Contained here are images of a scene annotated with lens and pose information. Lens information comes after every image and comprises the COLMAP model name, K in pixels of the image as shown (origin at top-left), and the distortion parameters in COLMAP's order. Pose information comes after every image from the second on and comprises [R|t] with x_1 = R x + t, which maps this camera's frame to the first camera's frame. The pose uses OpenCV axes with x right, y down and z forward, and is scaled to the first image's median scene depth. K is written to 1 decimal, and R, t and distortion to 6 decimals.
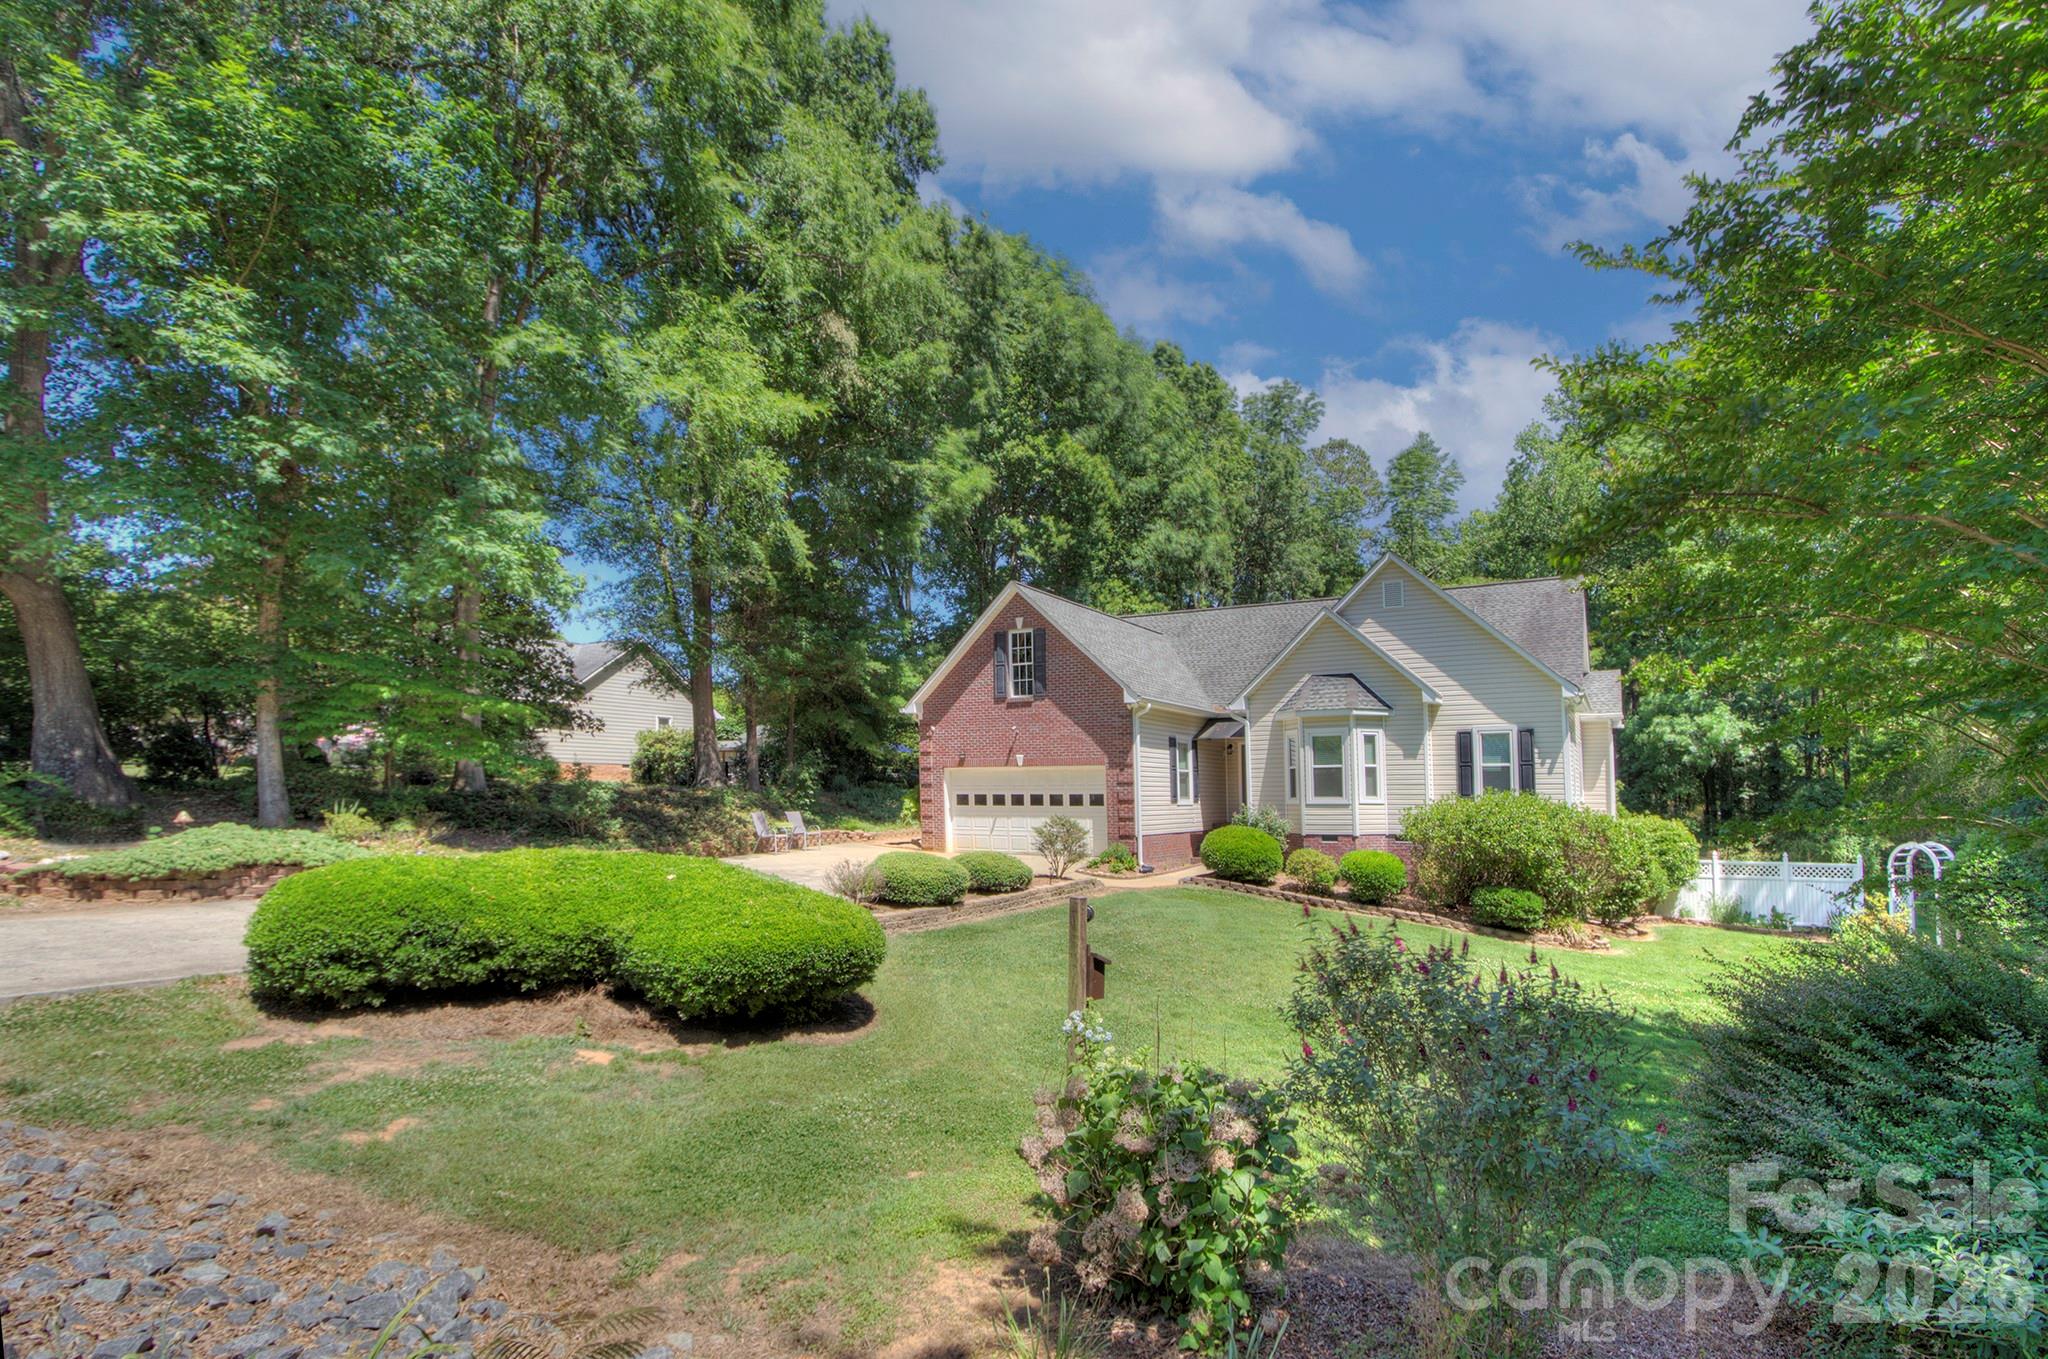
lens RADIAL K [[973.3, 0, 997.7], [0, 973.3, 681.2], [0, 0, 1]] dist [0.023746, 0.000027]
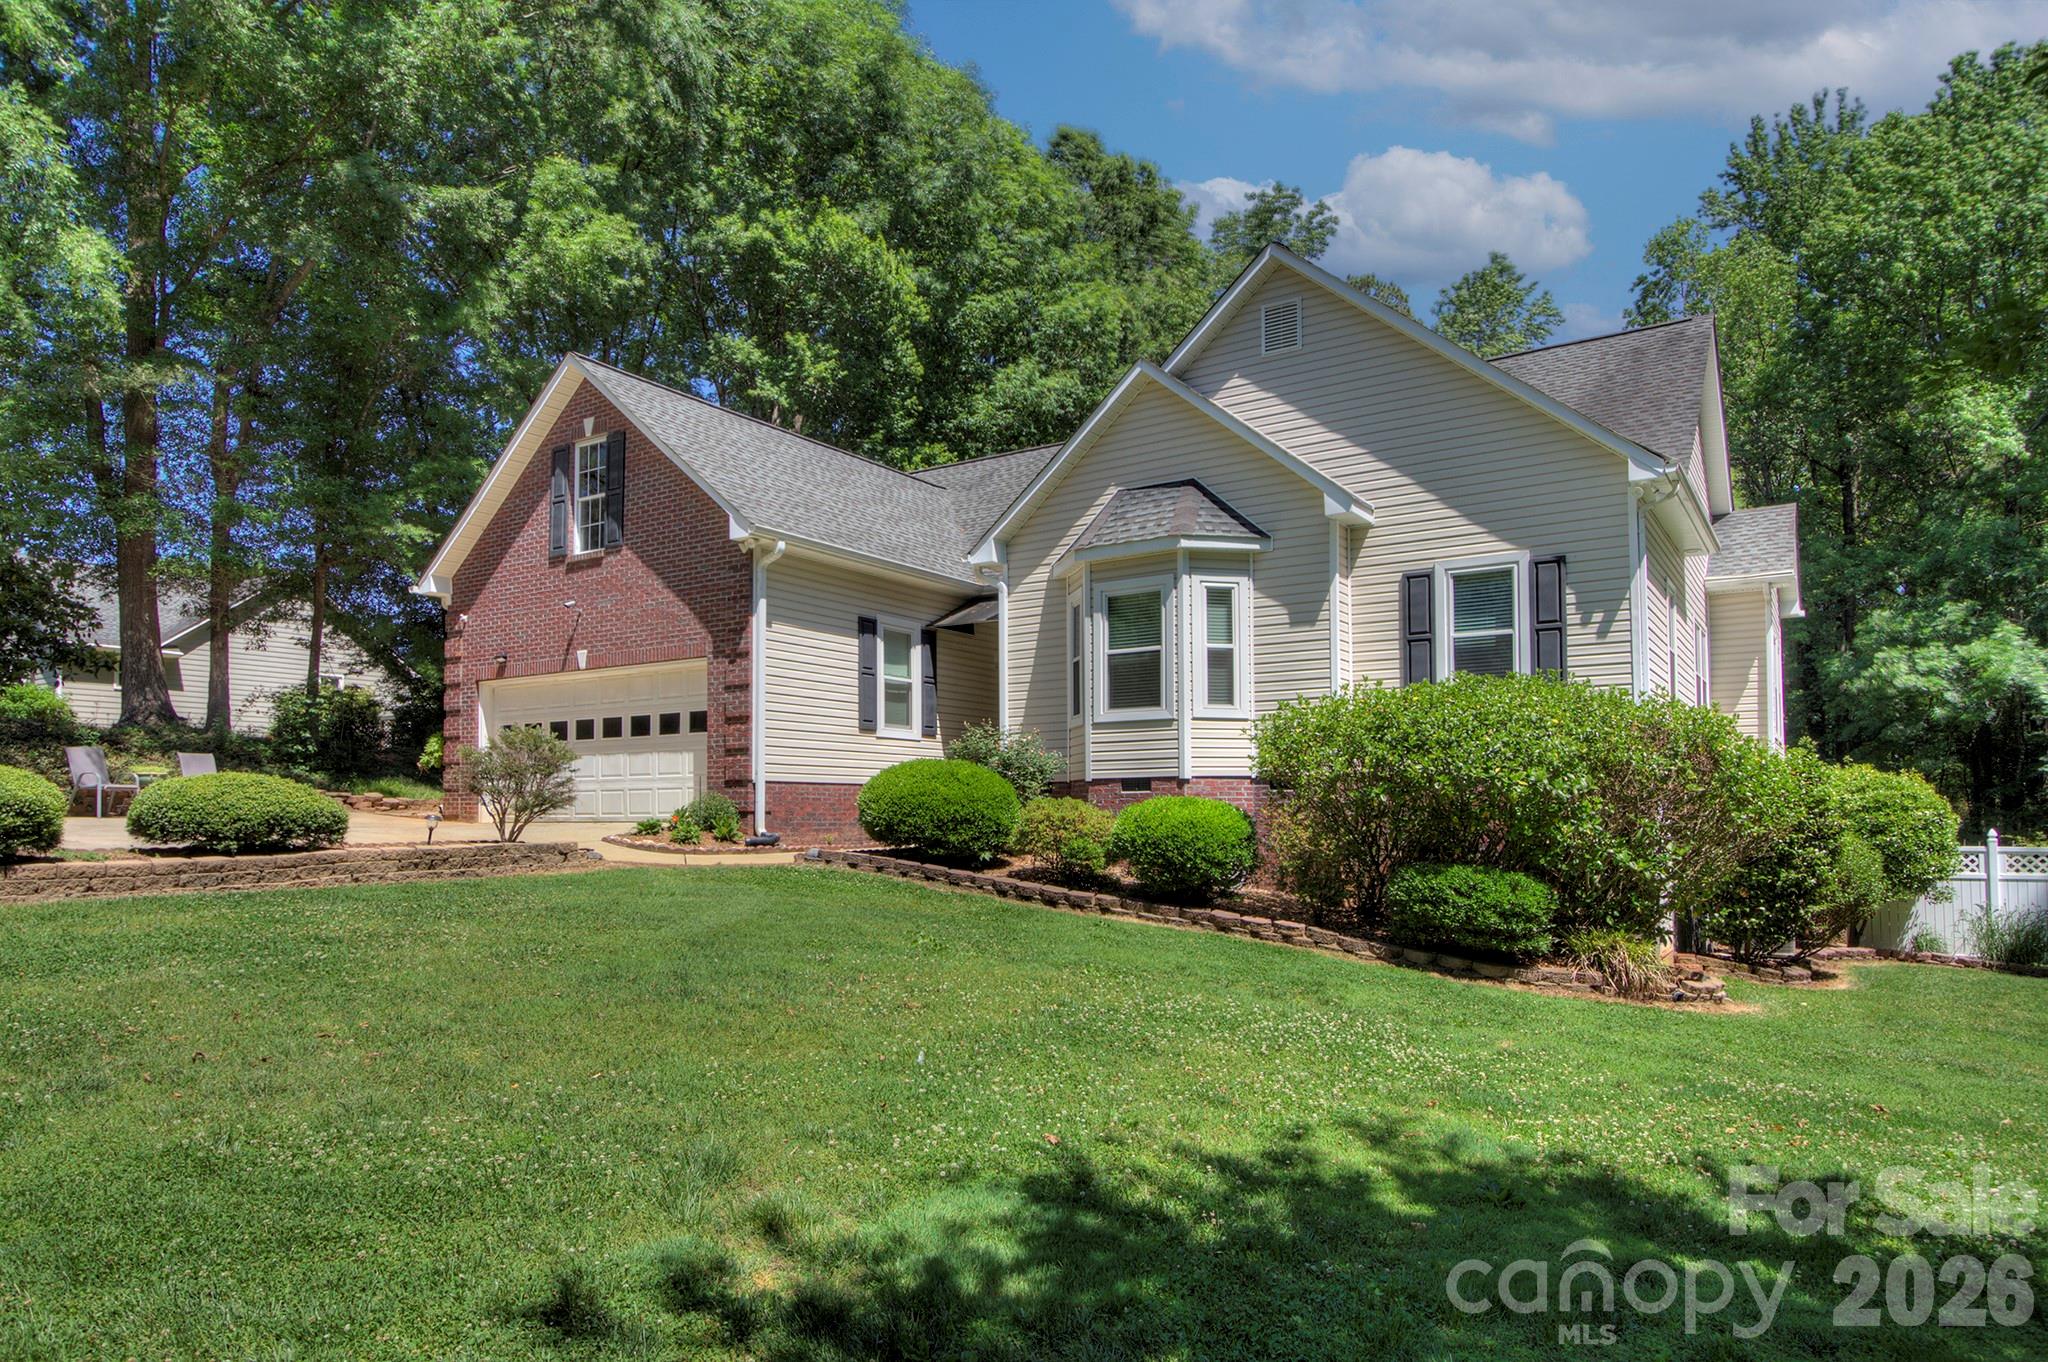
lens RADIAL K [[1194.8, 0, 718.3], [0, 1194.8, 709.0], [0, 0, 1]] dist [0.031001, -0.017834]
pose [[0.982702, -0.021031, -0.183995, 0.233163], [0.027023, 0.999181, 0.030116, 0.092223], [0.183211, -0.034567, 0.982466, 0.318869]]
